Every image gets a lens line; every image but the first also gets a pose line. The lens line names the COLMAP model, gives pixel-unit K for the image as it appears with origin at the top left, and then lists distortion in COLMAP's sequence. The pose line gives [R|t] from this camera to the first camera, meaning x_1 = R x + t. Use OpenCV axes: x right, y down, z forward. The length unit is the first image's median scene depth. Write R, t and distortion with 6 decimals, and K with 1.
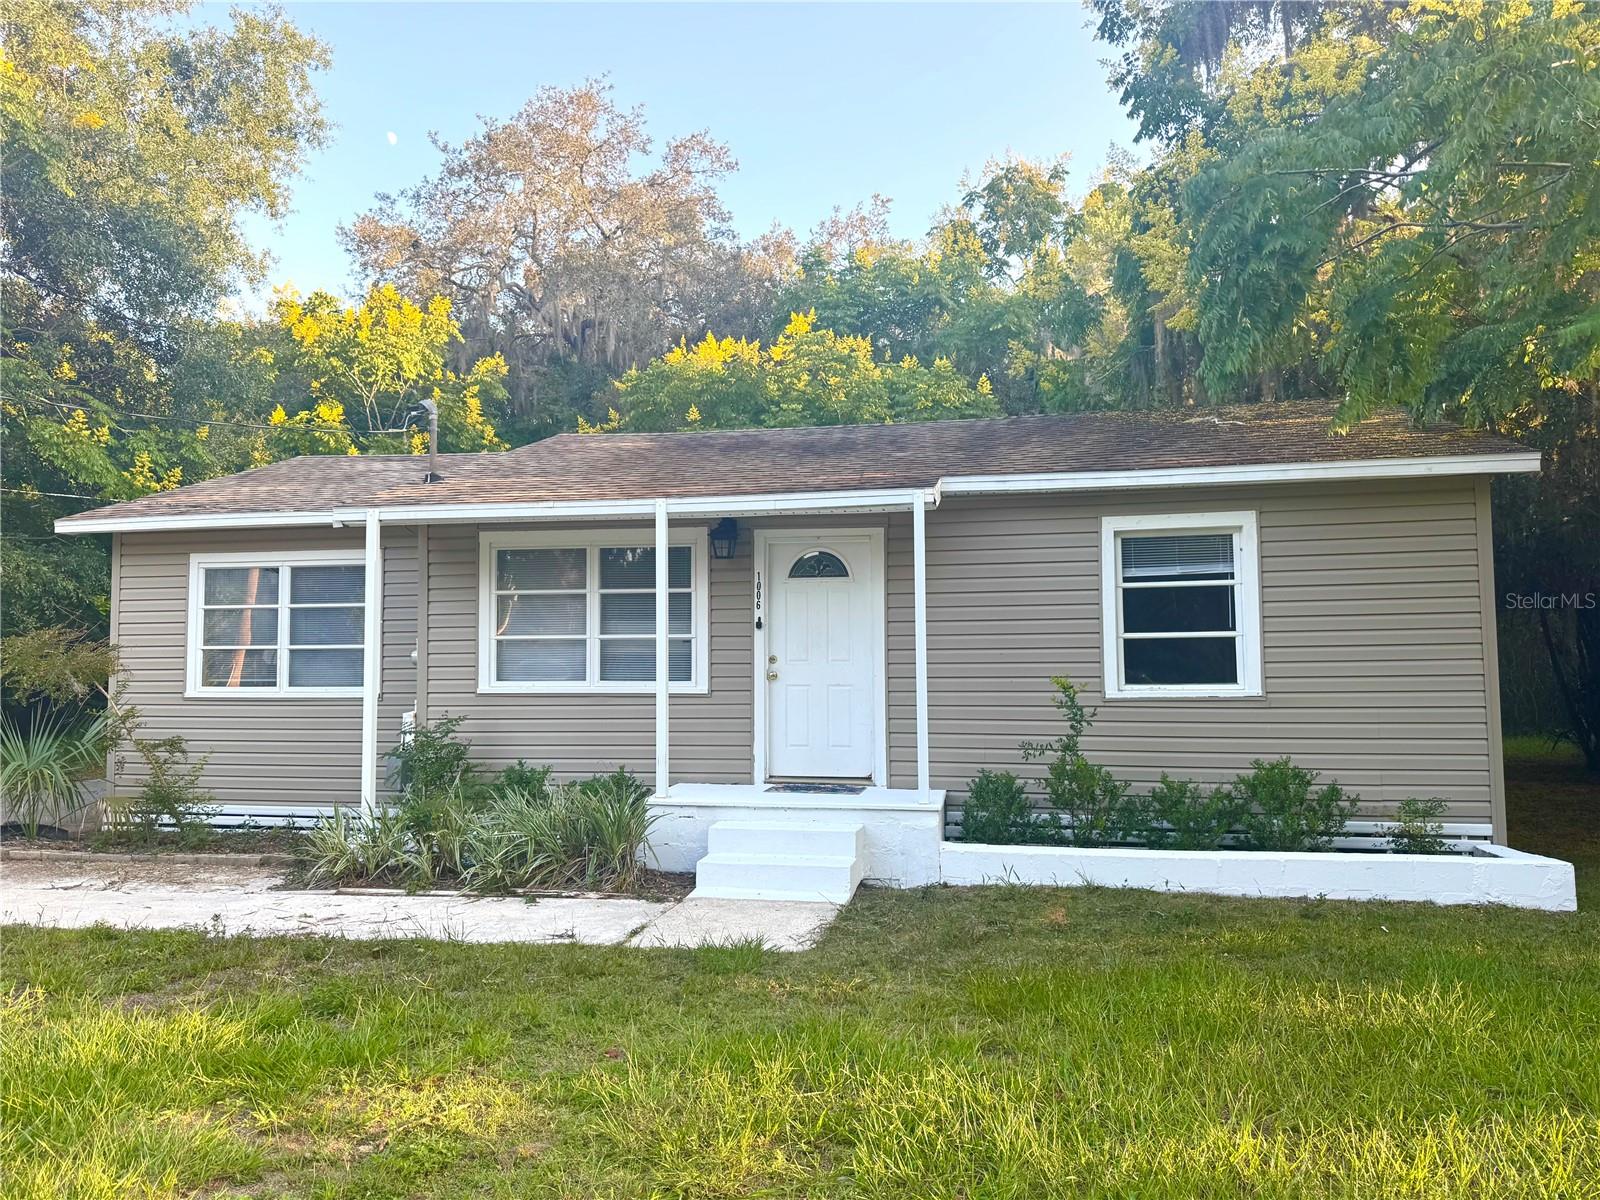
lens RADIAL K [[1203.8, 0, 801.8], [0, 1203.8, 514.5], [0, 0, 1]] dist [0.031101, -0.071244]
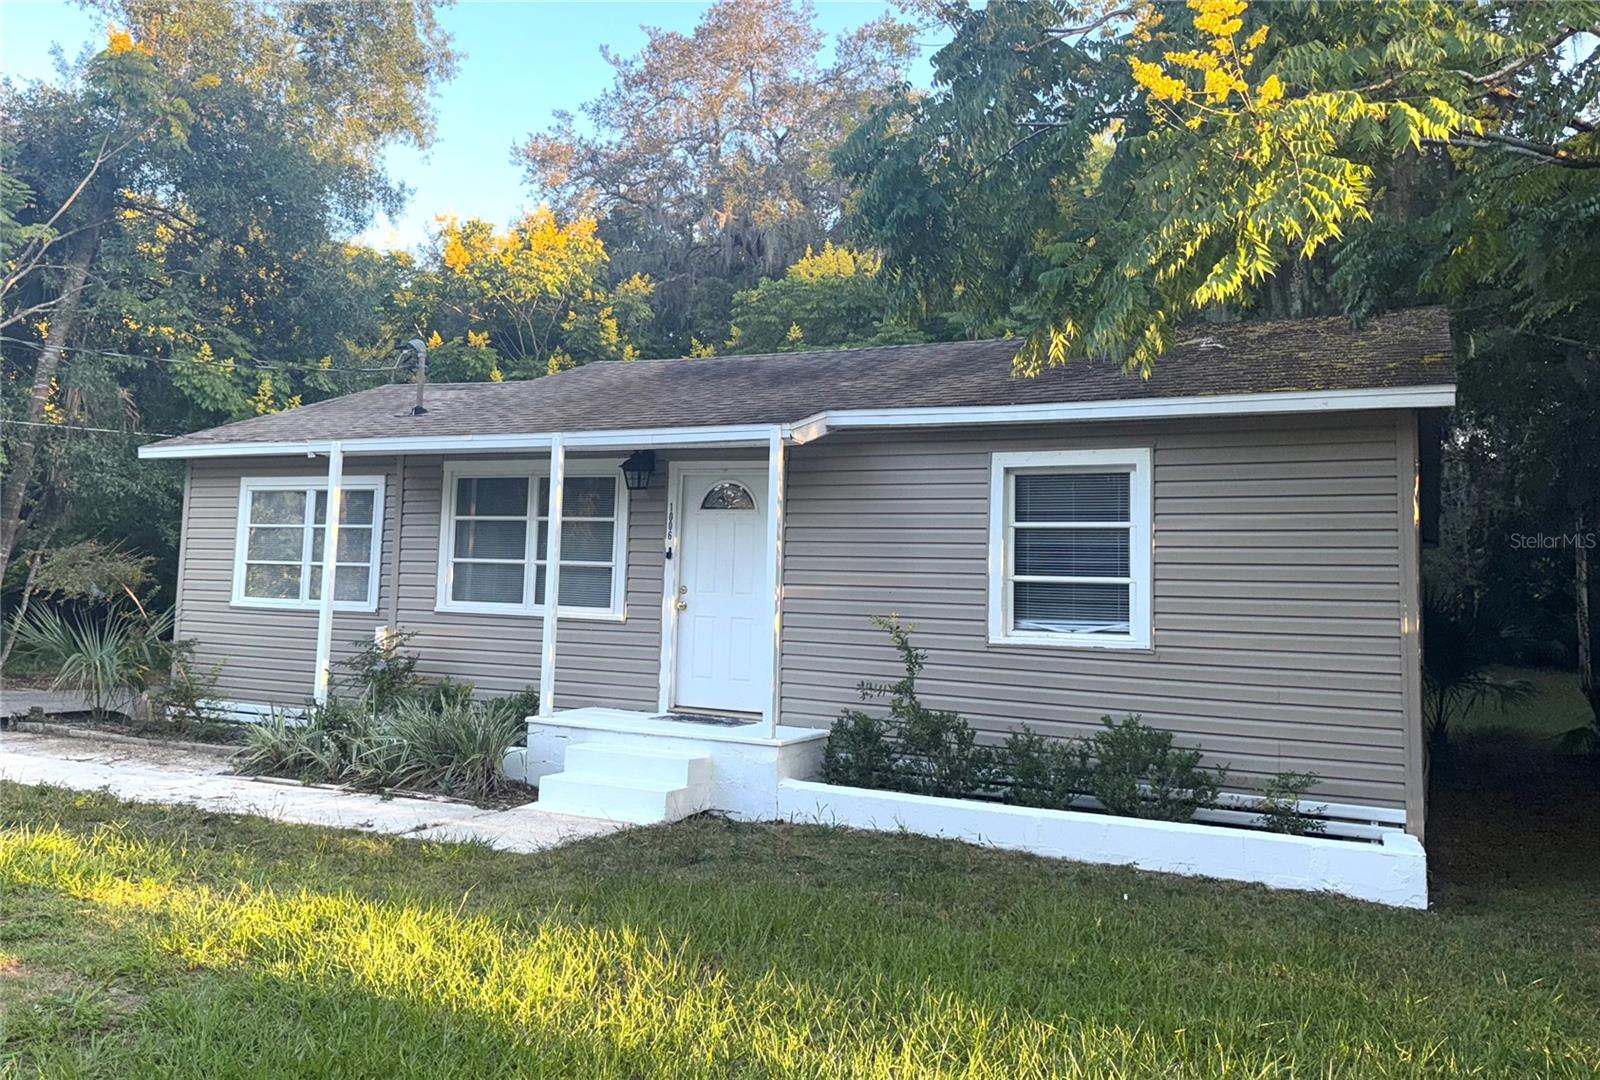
lens RADIAL K [[1417.8, 0, 797.7], [0, 1417.8, 404.1], [0, 0, 1]] dist [0.124782, -0.333896]
pose [[0.952510, -0.001789, -0.304503, 0.443280], [-0.002920, 0.999883, -0.015009, -0.018833], [0.304494, 0.015185, 0.952393, -0.117926]]
